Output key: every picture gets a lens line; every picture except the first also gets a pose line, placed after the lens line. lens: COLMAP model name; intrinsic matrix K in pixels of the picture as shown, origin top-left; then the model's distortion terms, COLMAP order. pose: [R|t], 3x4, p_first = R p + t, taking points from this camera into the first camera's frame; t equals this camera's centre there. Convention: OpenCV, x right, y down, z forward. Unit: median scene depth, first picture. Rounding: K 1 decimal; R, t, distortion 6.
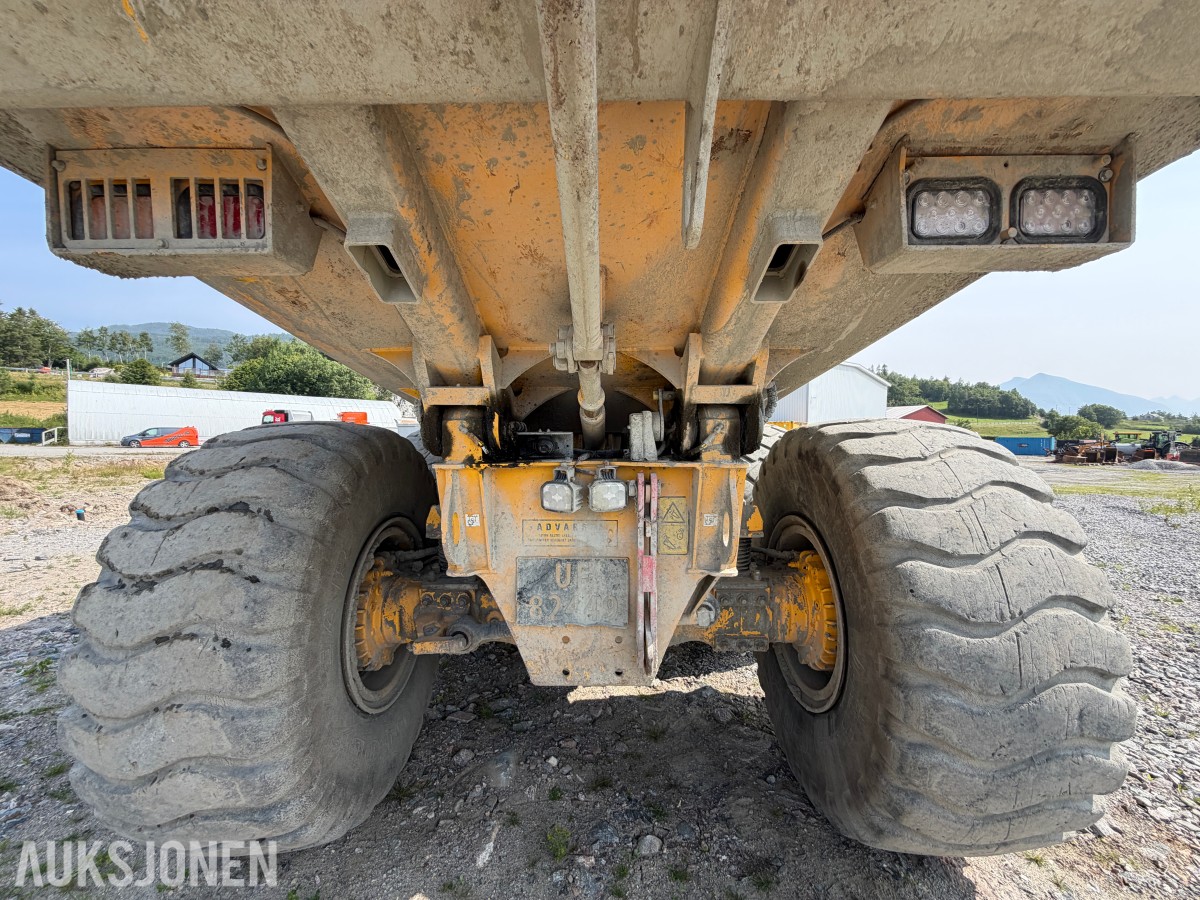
lens RADIAL K [[489.2, 0, 593.8], [0, 489.2, 453.8], [0, 0, 1]] dist [-0.002876, 0.000057]
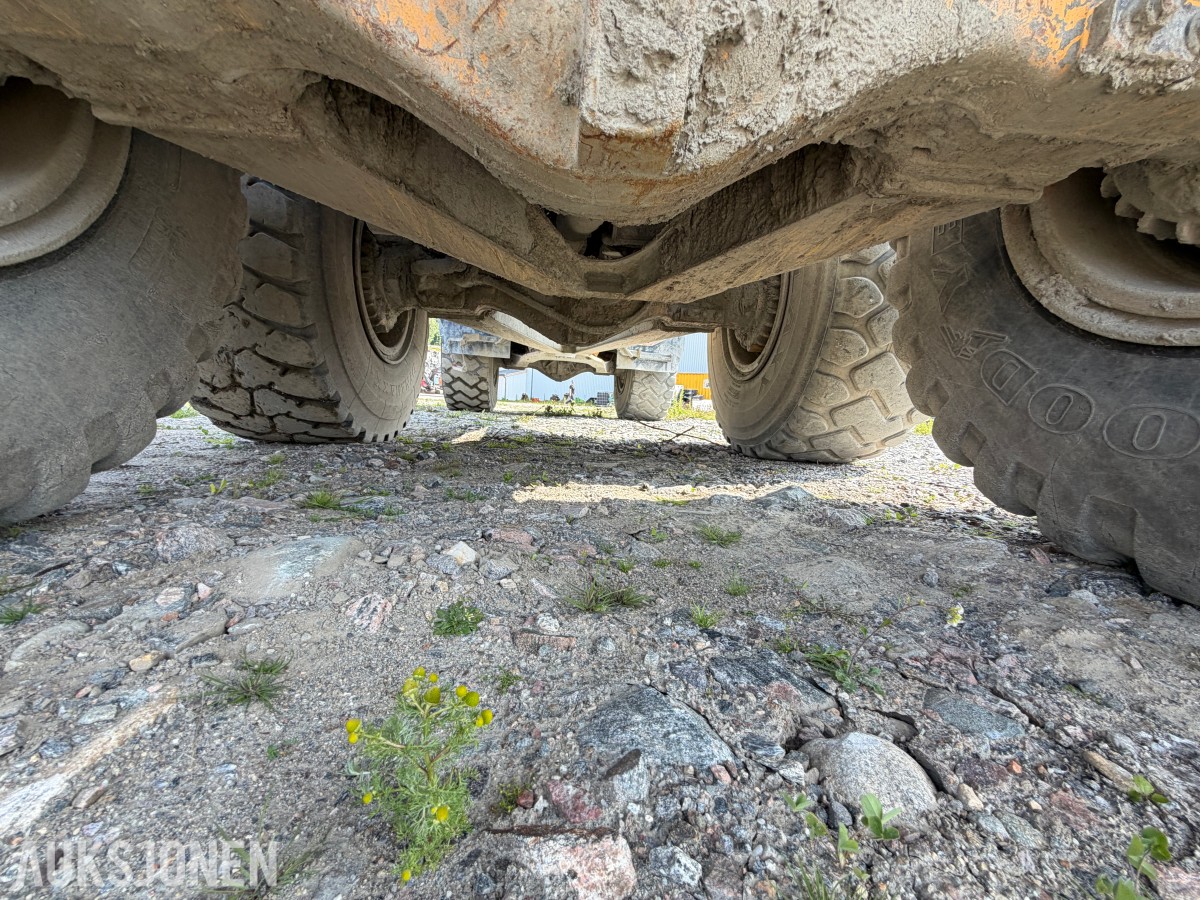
lens RADIAL K [[489.2, 0, 593.8], [0, 489.2, 453.8], [0, 0, 1]] dist [-0.002876, 0.000057]
pose [[0.995390, 0.037169, 0.088414, -0.039843], [-0.043690, 0.996375, 0.072995, 0.834990], [-0.085380, -0.076522, 0.993406, 1.036841]]
